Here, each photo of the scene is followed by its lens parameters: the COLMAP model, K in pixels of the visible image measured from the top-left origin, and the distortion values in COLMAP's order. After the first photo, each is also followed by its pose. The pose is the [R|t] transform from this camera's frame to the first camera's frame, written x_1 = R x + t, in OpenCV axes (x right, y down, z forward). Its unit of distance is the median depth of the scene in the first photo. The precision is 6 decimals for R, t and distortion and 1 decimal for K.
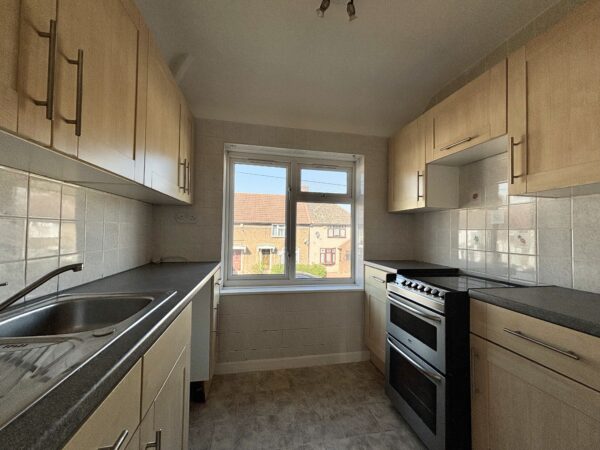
lens RADIAL K [[239.8, 0, 303.7], [0, 239.8, 224.3], [0, 0, 1]] dist [-0.002812, 0.000638]
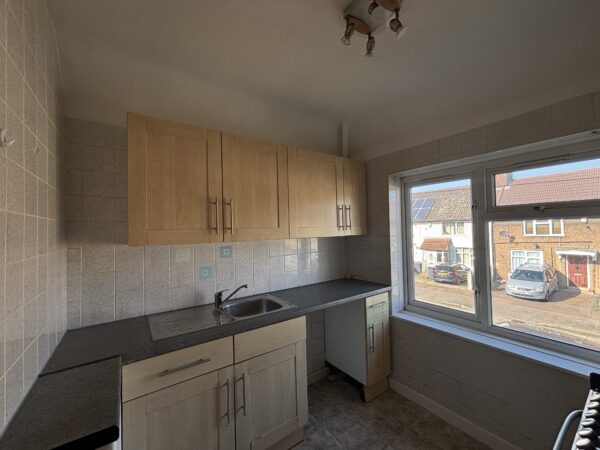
lens RADIAL K [[239.8, 0, 300.4], [0, 239.8, 226.6], [0, 0, 1]] dist [-0.002812, 0.000638]
pose [[0.415041, -0.040041, -0.908921, 0.407793], [0.052799, 0.998407, -0.019874, -0.094555], [0.908269, -0.039742, 0.416495, 0.164044]]
